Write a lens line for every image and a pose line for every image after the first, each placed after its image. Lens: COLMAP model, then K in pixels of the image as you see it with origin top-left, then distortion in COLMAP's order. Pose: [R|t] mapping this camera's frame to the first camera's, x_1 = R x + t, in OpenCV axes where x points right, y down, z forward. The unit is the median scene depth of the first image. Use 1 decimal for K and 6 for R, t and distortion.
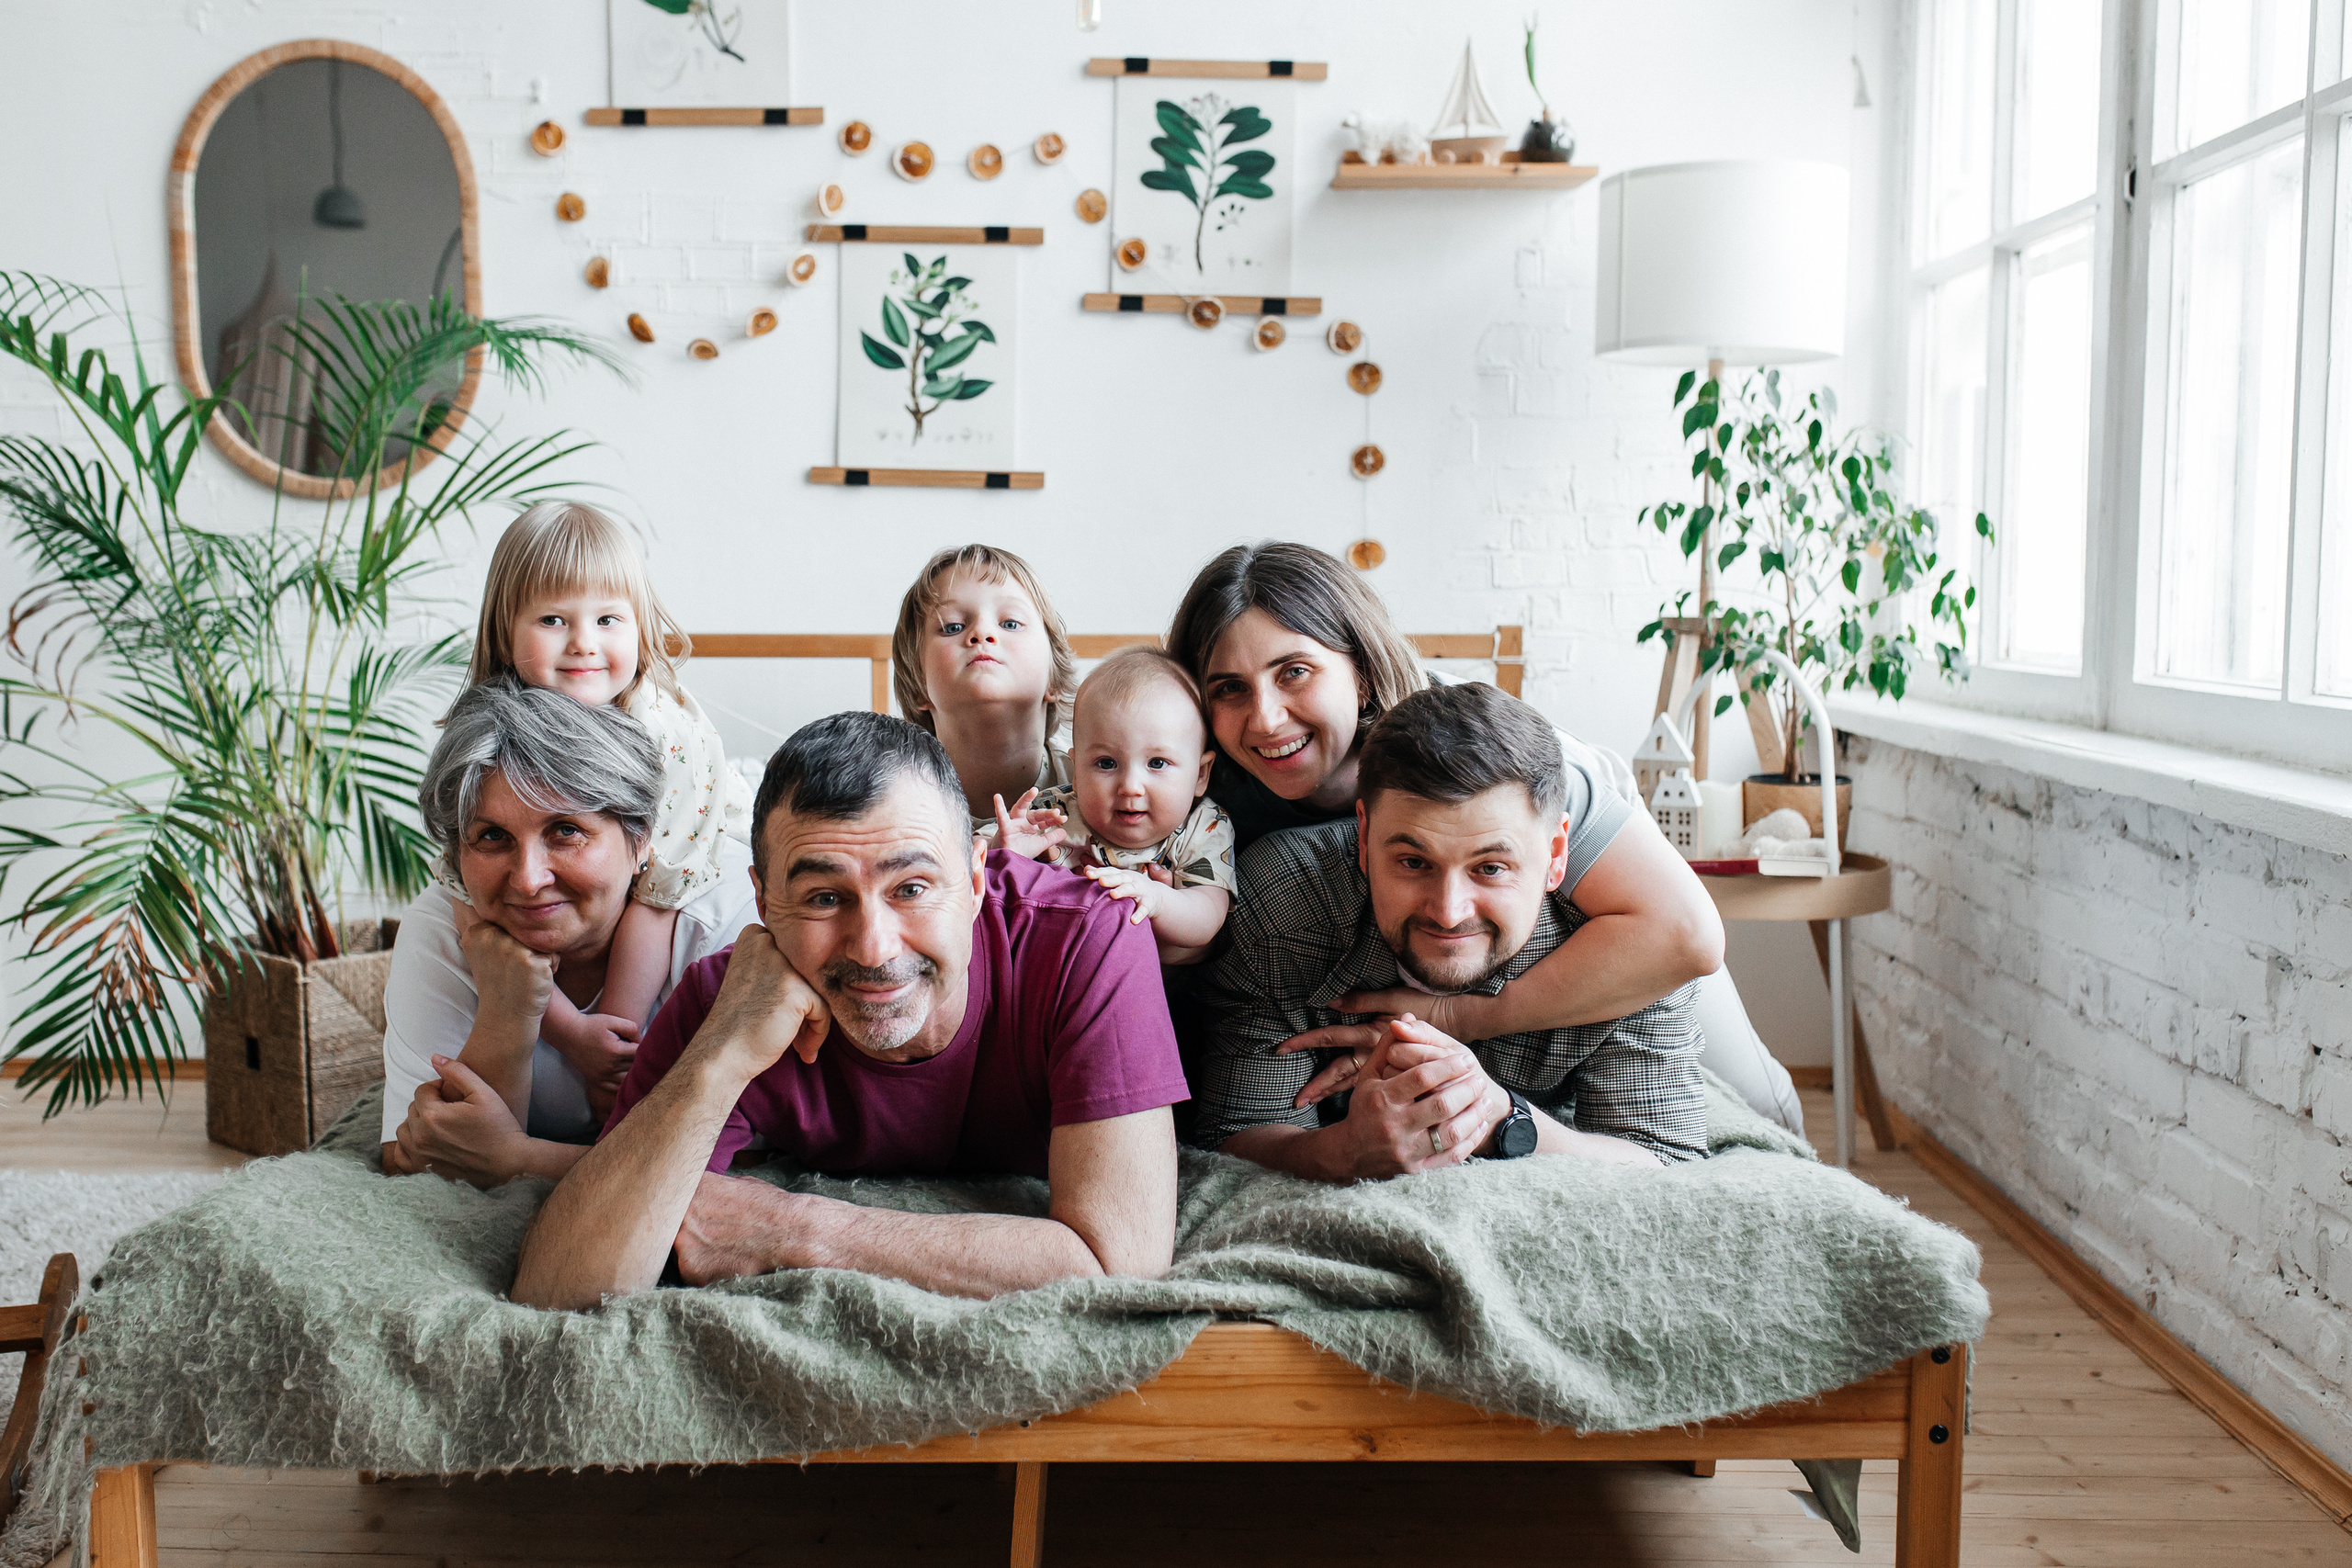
lens RADIAL K [[2258.7, 0, 1176.0], [0, 2258.7, 784.0], [0, 0, 1]] dist [0.016642, 0.013645]
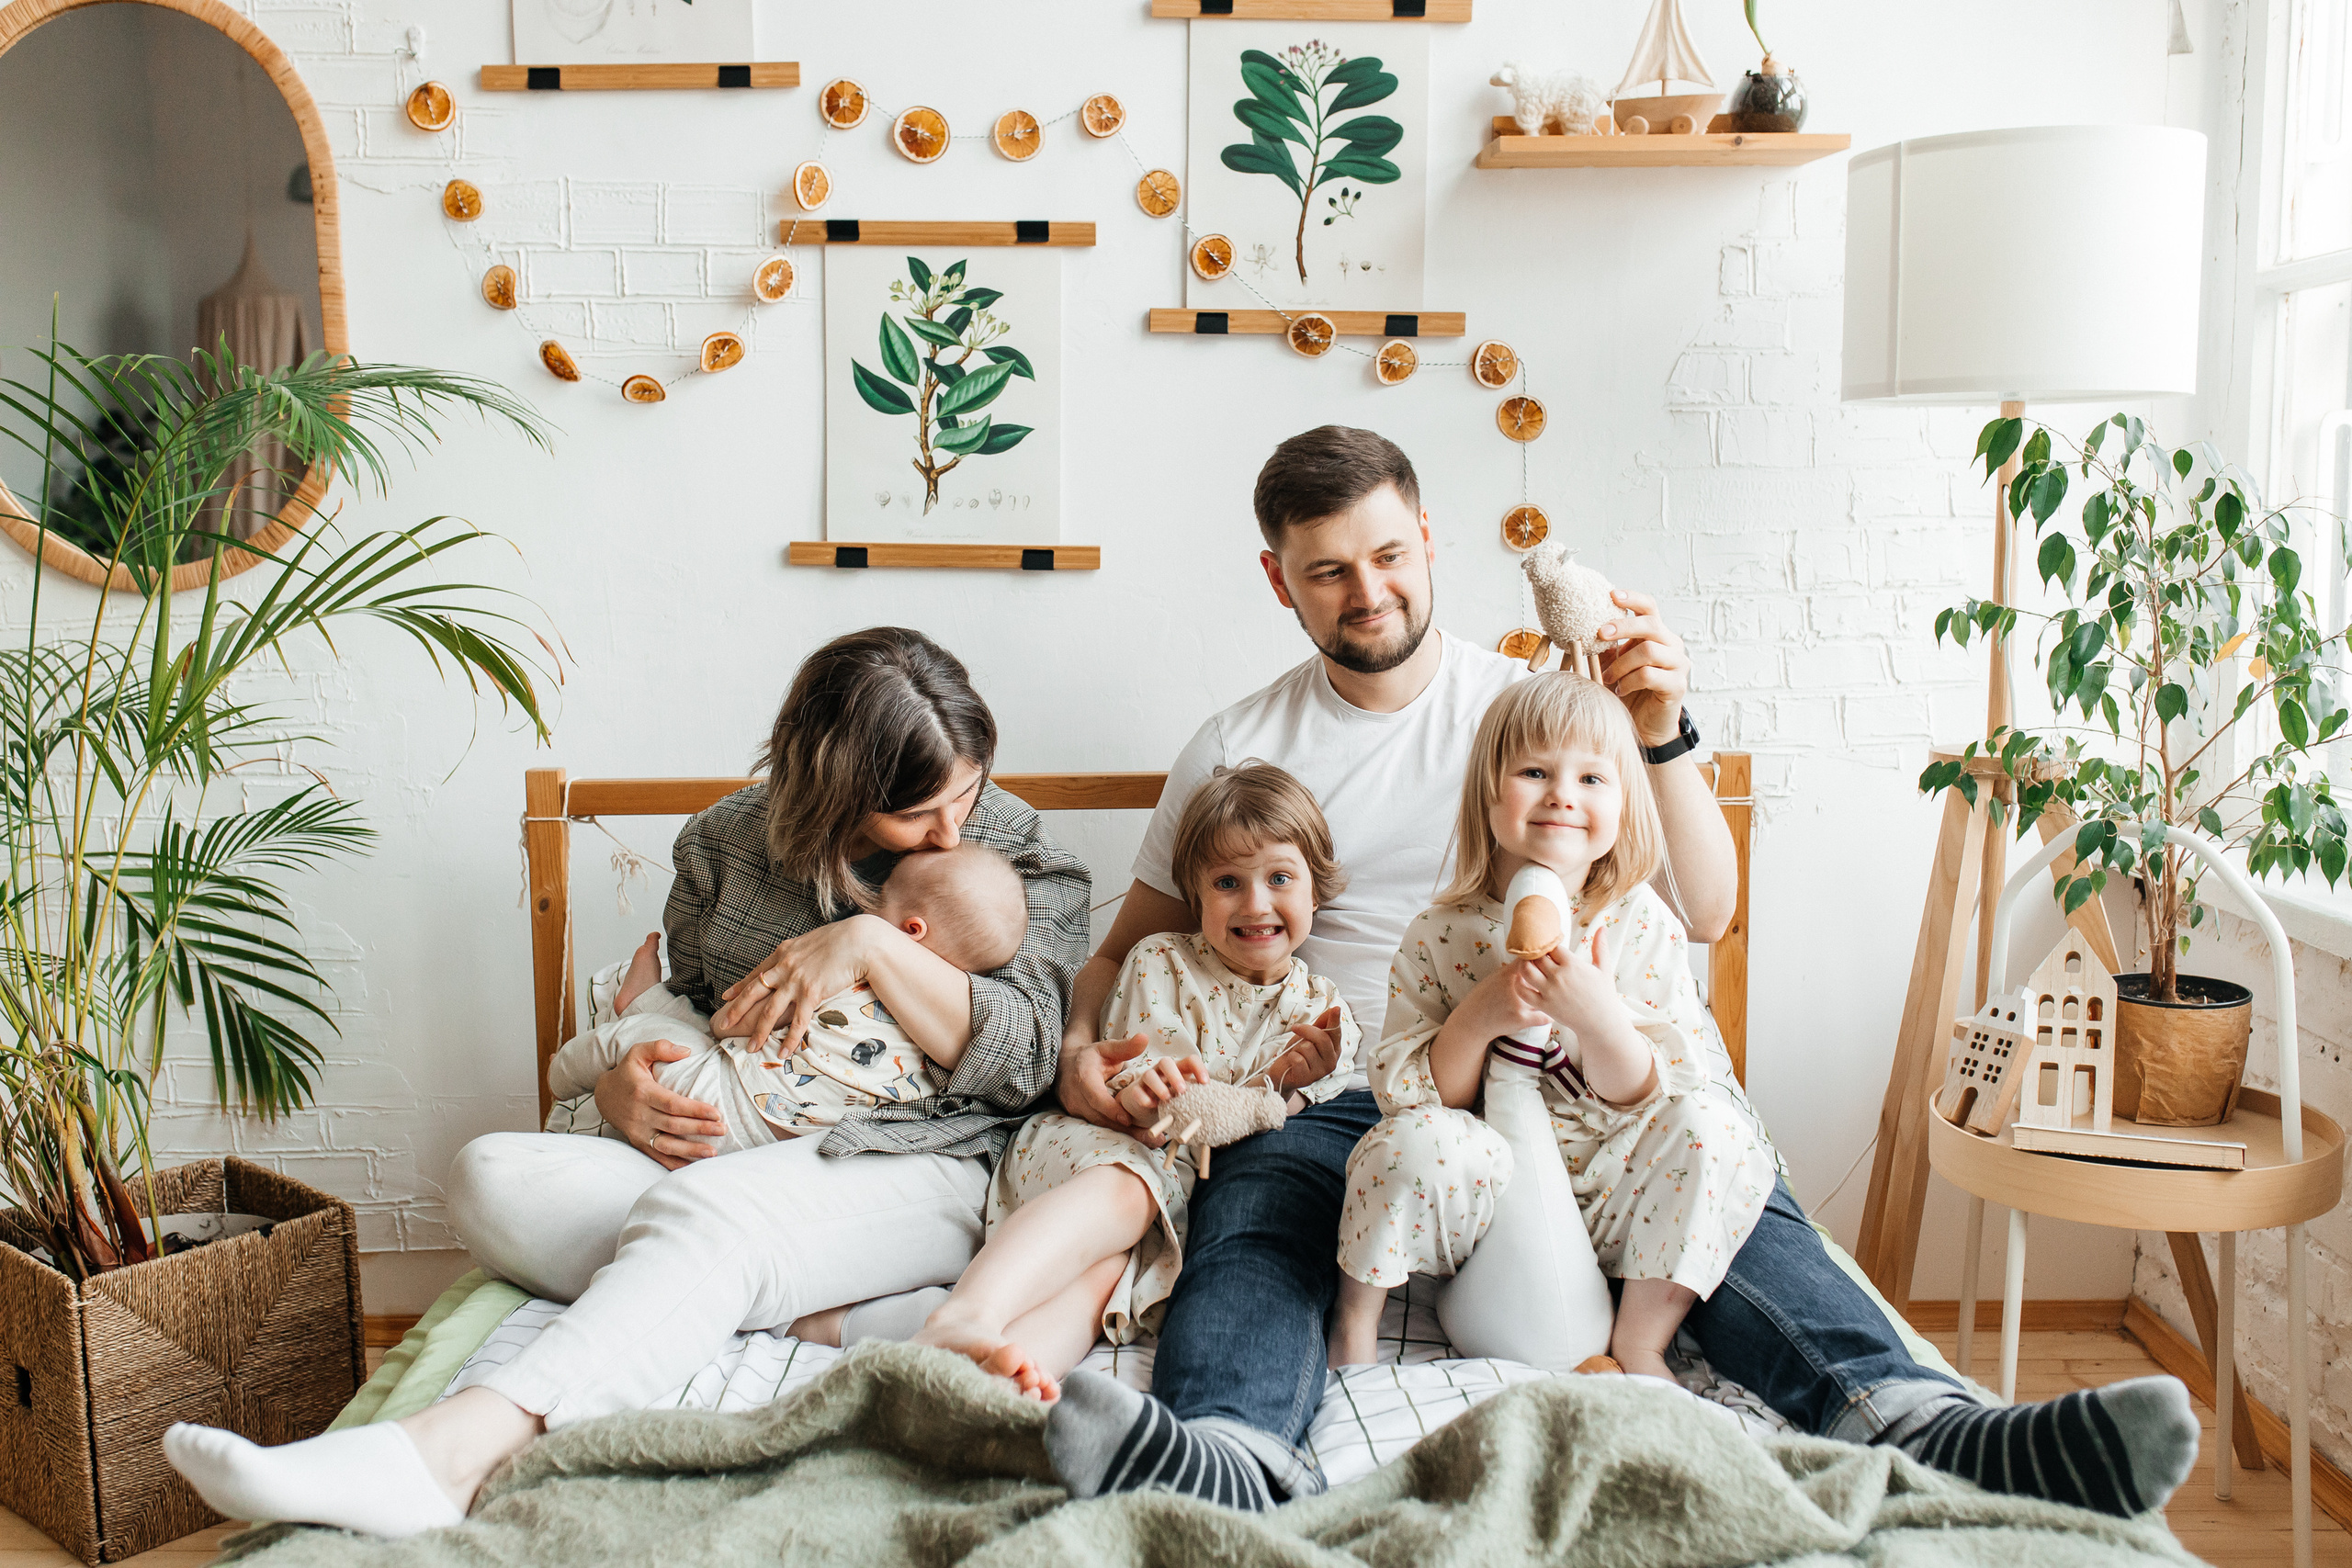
lens RADIAL K [[2180.9, 0, 1214.2], [0, 2180.9, 797.4], [0, 0, 1]] dist [0.012824, 0.008553]
pose [[0.999825, -0.011956, 0.014393, -0.031445], [0.011507, 0.999457, 0.030887, -0.076961], [-0.014754, -0.030716, 0.999419, 0.267706]]
